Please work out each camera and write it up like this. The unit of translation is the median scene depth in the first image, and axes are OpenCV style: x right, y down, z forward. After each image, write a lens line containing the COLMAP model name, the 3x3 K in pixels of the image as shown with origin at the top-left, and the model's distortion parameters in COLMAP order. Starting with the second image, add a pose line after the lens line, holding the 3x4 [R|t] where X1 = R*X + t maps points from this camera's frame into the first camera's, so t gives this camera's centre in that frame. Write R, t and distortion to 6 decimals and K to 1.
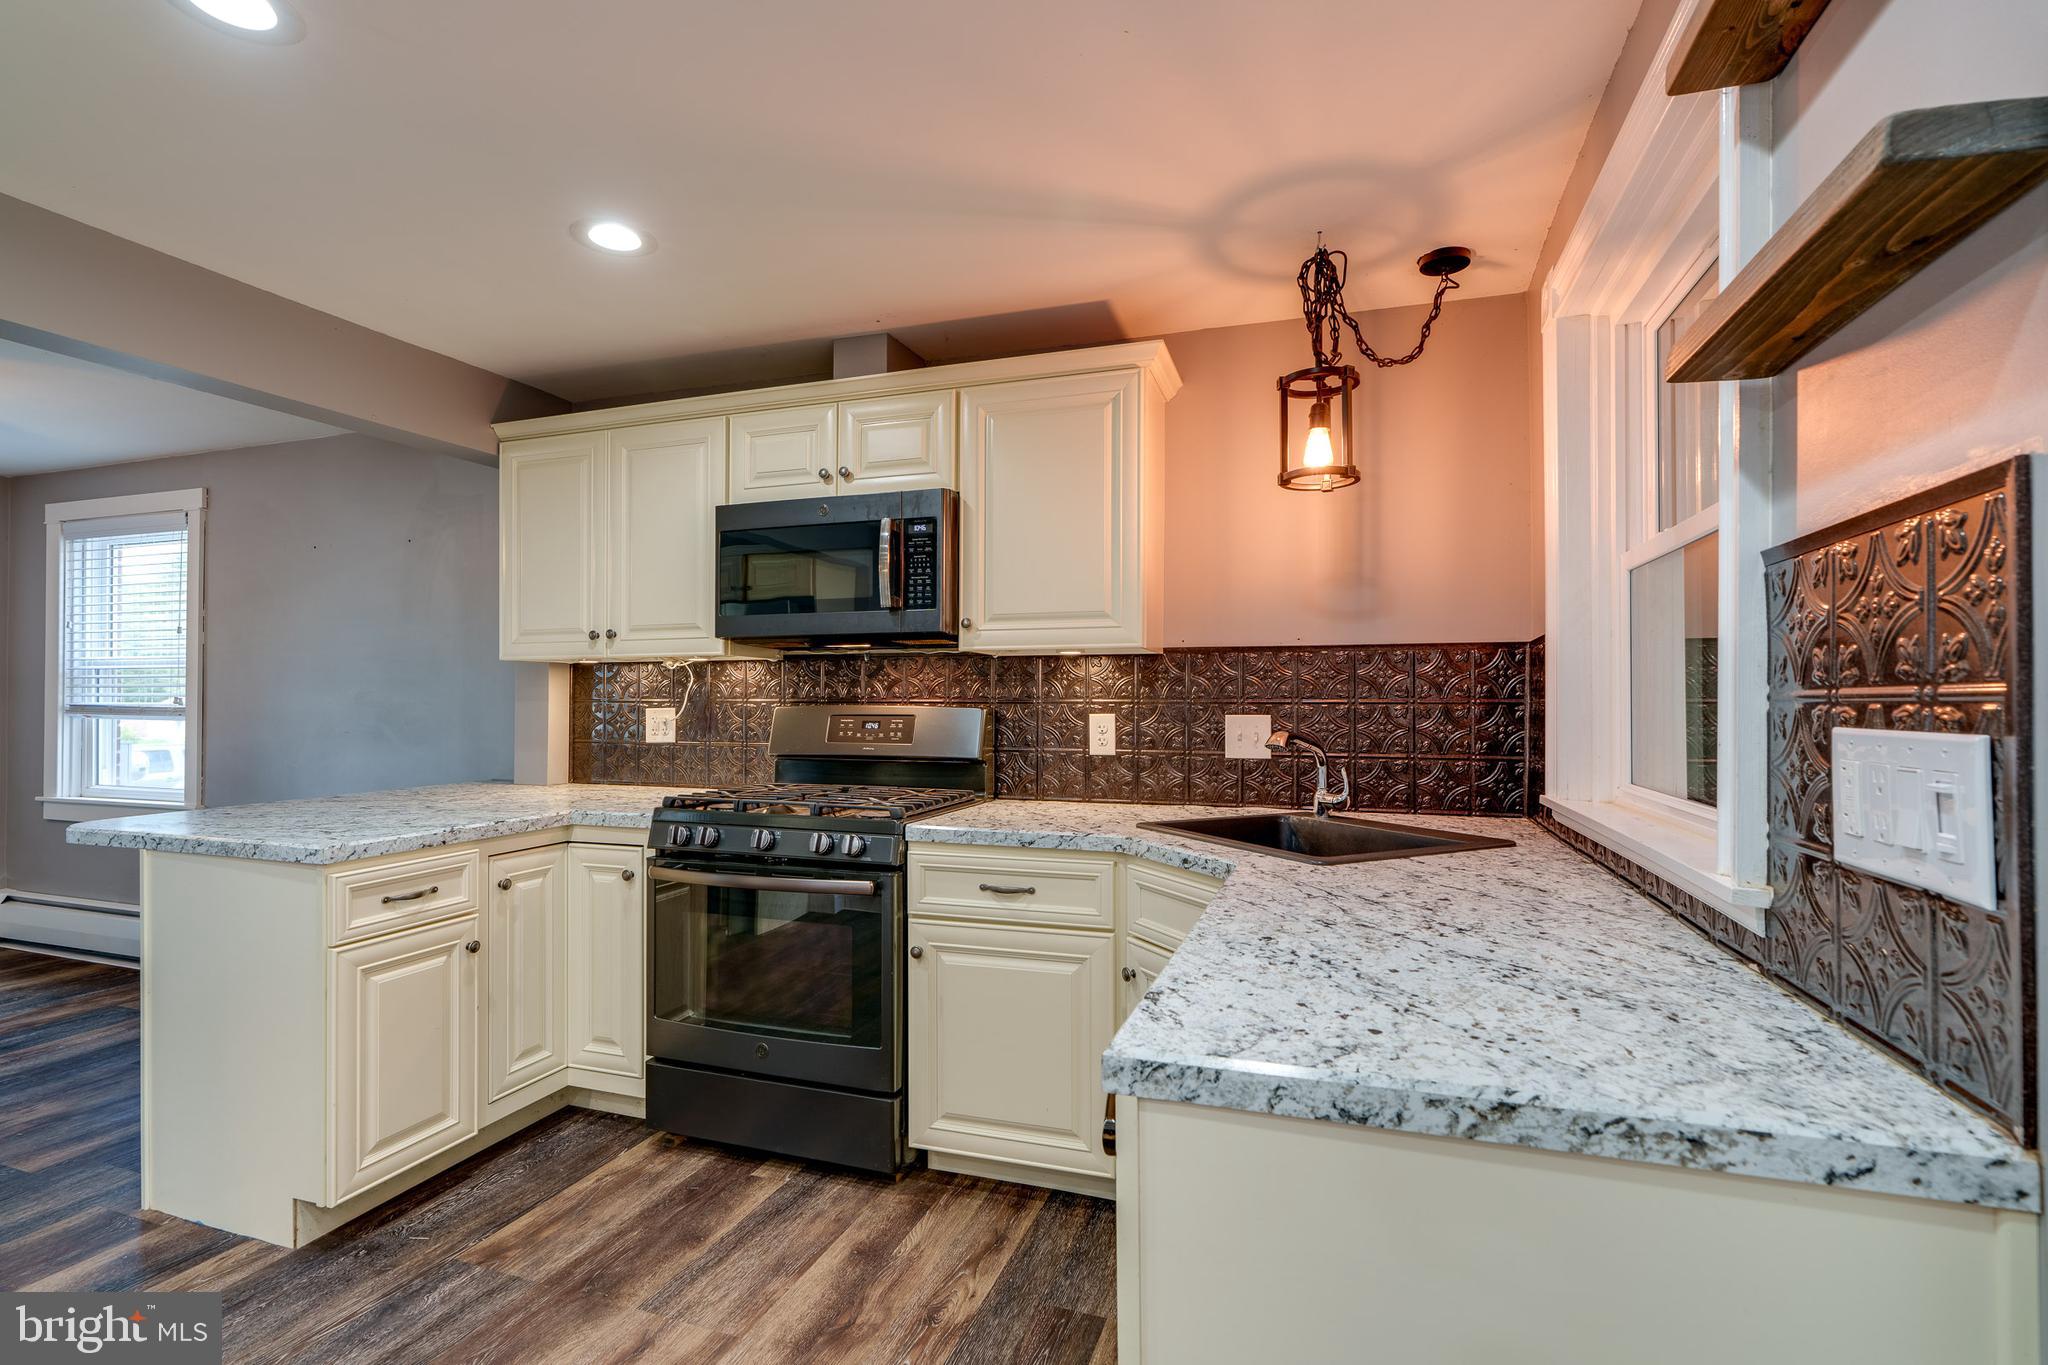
lens RADIAL K [[925.5, 0, 1015.1], [0, 925.5, 693.1], [0, 0, 1]] dist [-0.001698, -0.000486]
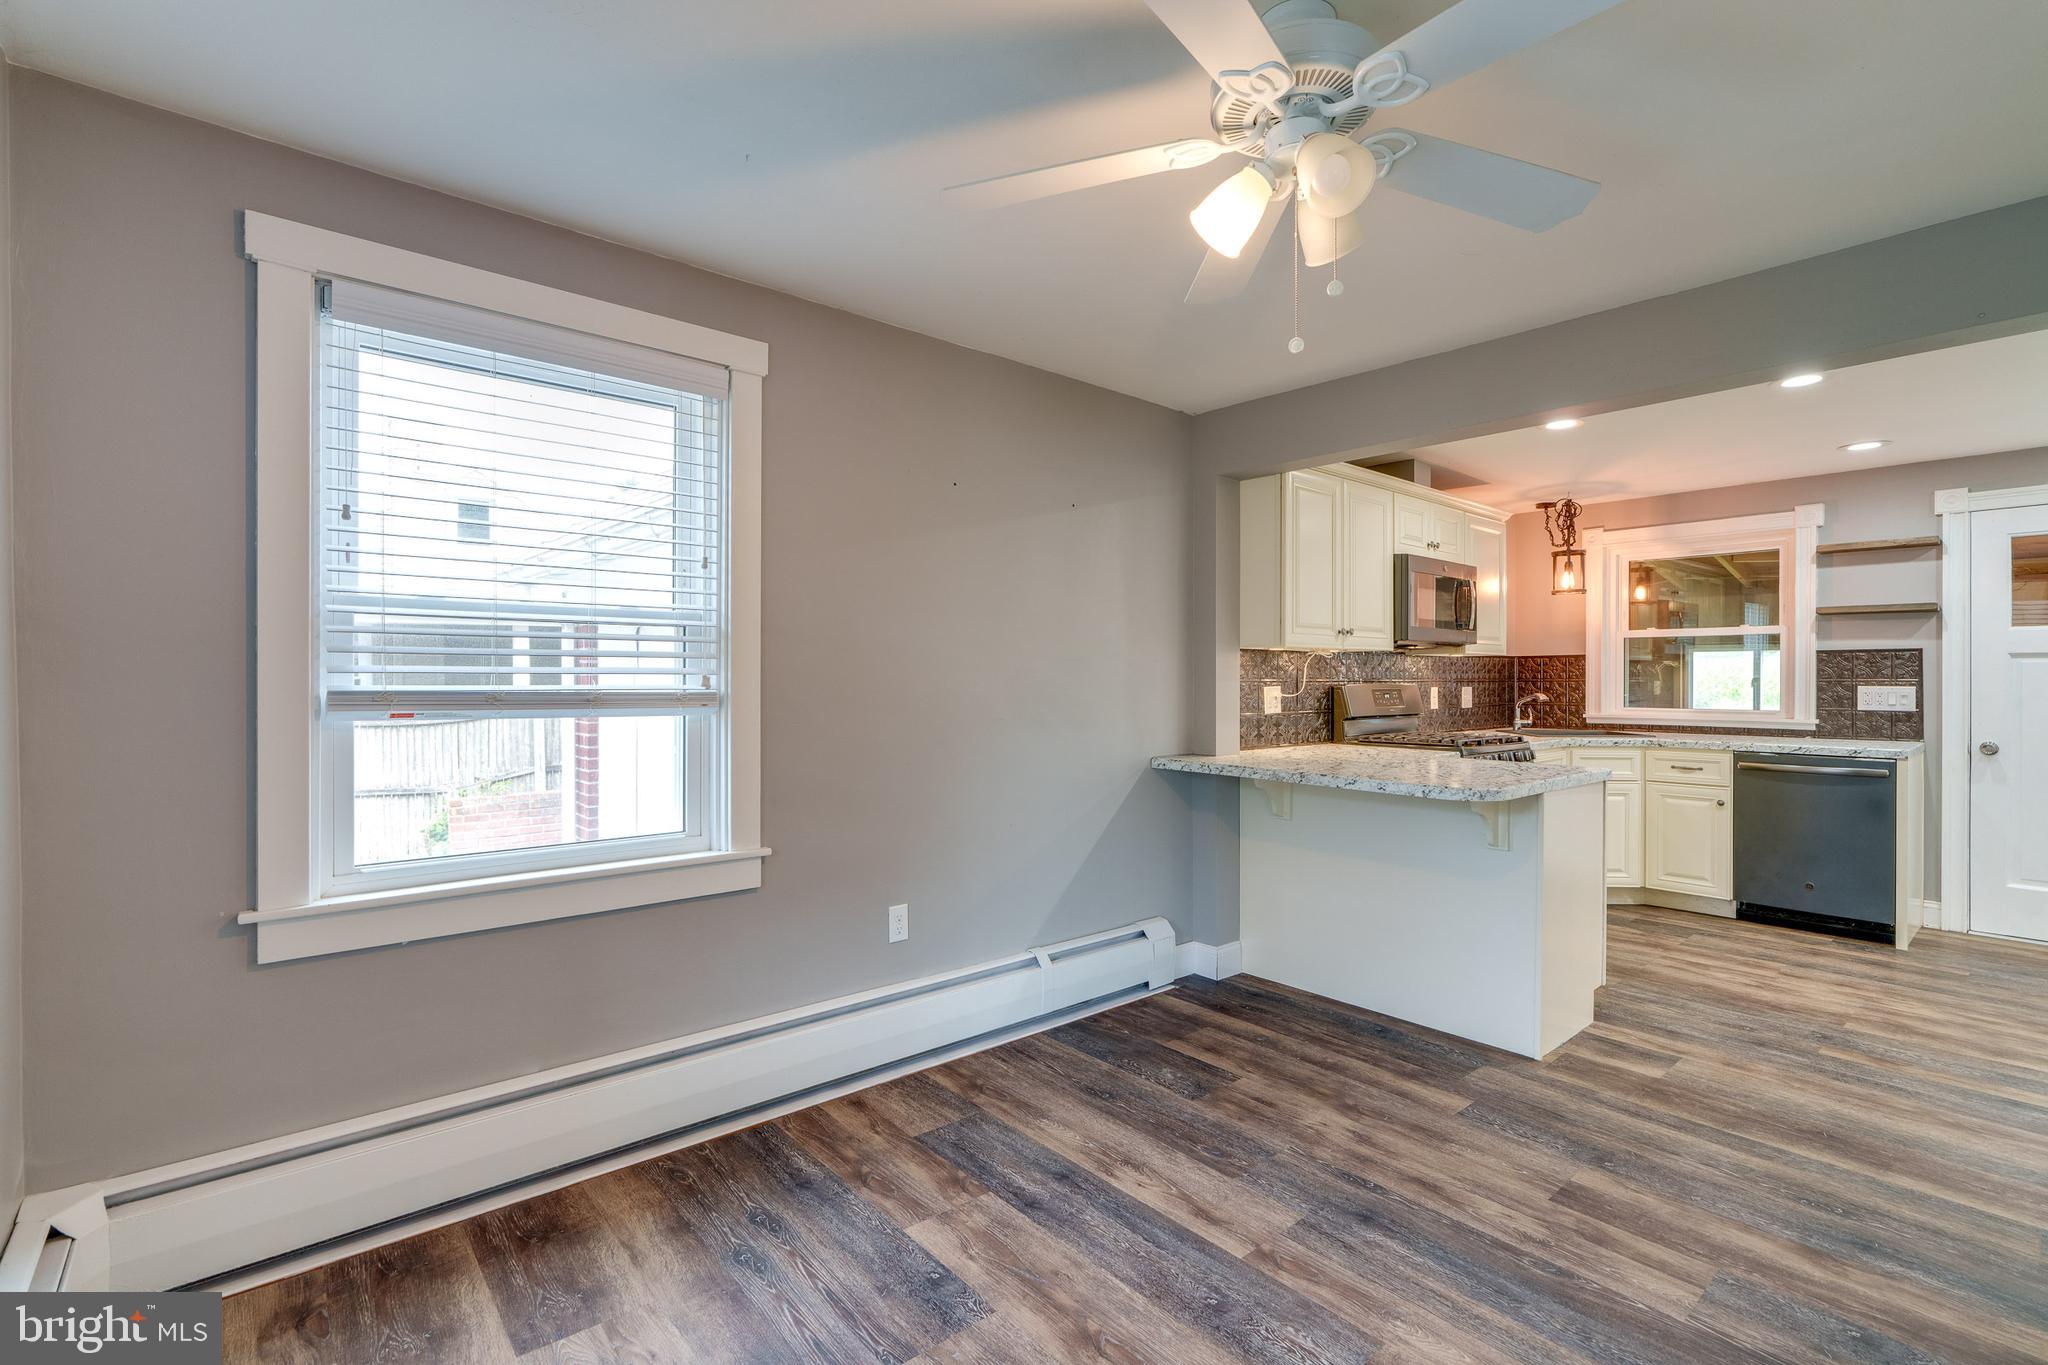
lens RADIAL K [[925.5, 0, 1029.4], [0, 925.5, 681.3], [0, 0, 1]] dist [-0.001698, -0.000486]
pose [[0.499142, -0.003420, 0.866514, -2.357132], [-0.008723, 0.999922, 0.008971, 0.001472], [-0.866477, -0.012036, 0.499073, 0.936735]]
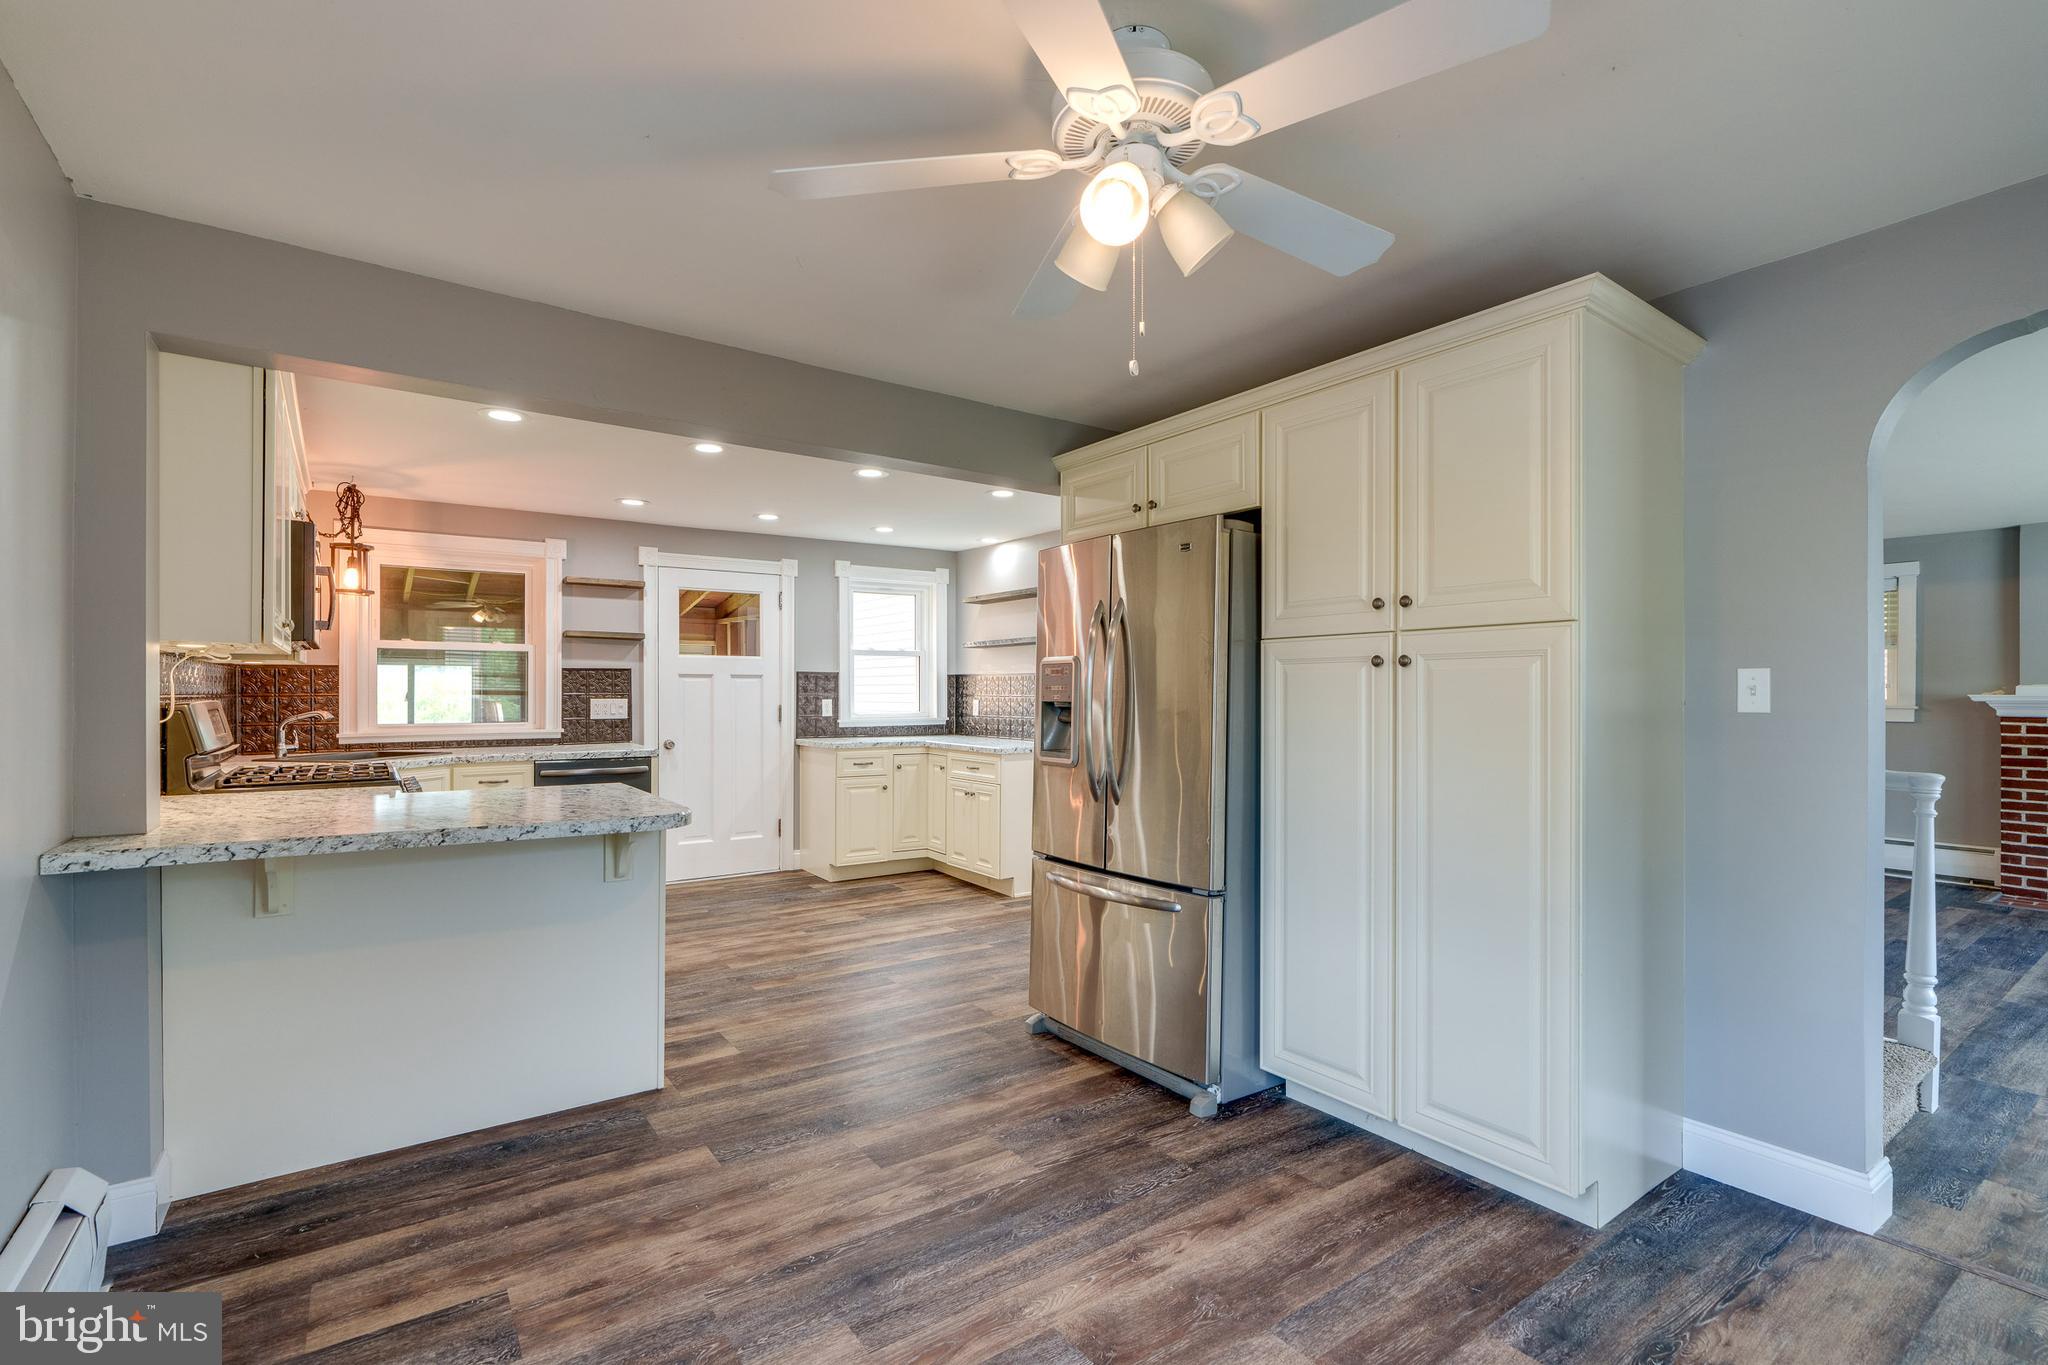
lens RADIAL K [[925.5, 0, 1018.5], [0, 925.5, 693.4], [0, 0, 1]] dist [-0.001698, -0.000486]
pose [[-0.814471, -0.002713, 0.580198, -2.005642], [-0.007633, 0.999953, -0.006041, 0.005907], [-0.580154, -0.009349, -0.814453, 1.700491]]
